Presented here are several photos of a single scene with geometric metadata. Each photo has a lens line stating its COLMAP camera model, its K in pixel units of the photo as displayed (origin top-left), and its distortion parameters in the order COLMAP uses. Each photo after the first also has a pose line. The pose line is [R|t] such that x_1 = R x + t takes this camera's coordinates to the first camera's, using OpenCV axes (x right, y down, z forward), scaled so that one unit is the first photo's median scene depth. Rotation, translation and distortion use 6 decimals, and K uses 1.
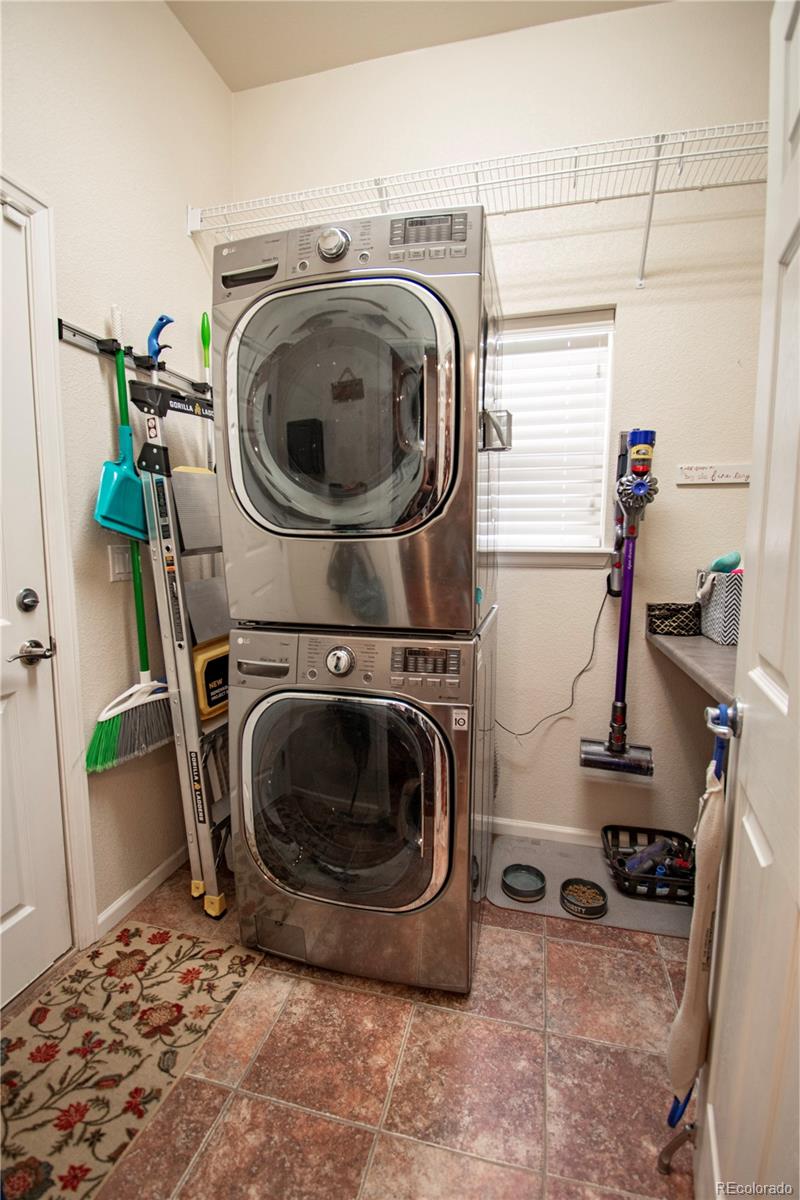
lens RADIAL K [[545.2, 0, 405.7], [0, 545.2, 601.1], [0, 0, 1]] dist [0.002994, -0.014501]
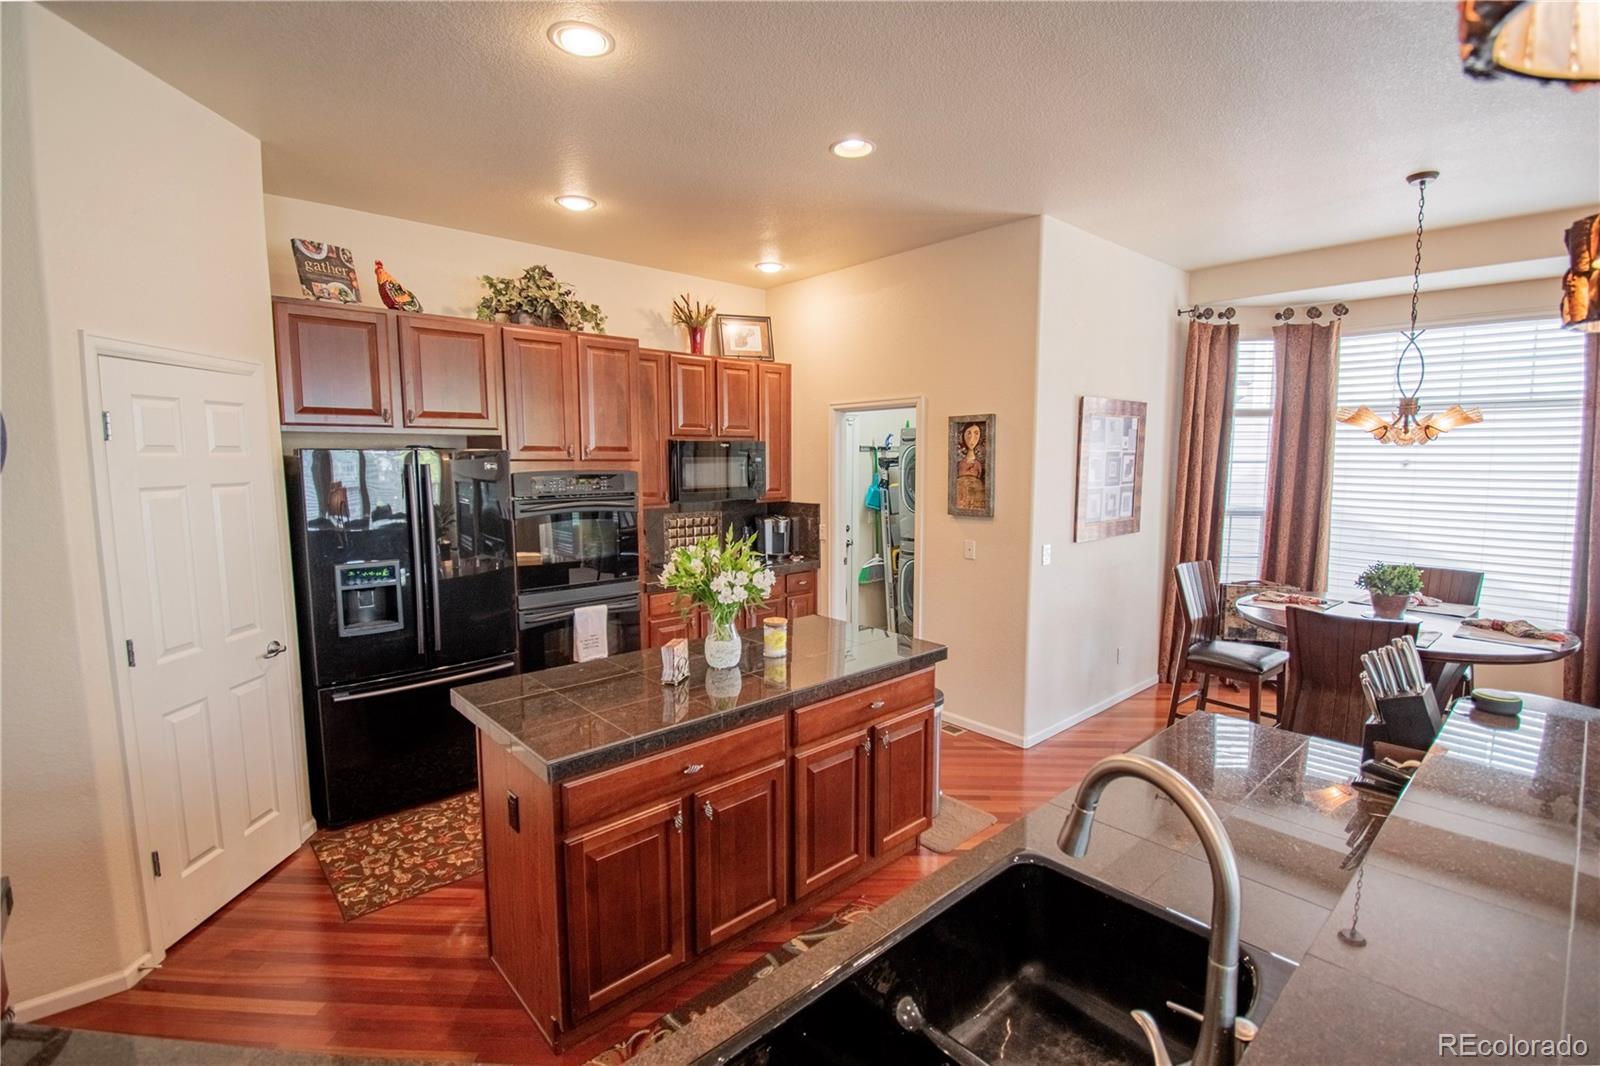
lens RADIAL K [[727.0, 0, 802.5], [0, 727.0, 539.0], [0, 0, 1]] dist [0.002994, -0.014501]
pose [[0.835189, 0.058930, -0.546797, 1.364790], [-0.062969, 0.997951, 0.011373, 0.028020], [0.546347, 0.024933, 0.837188, -2.581489]]
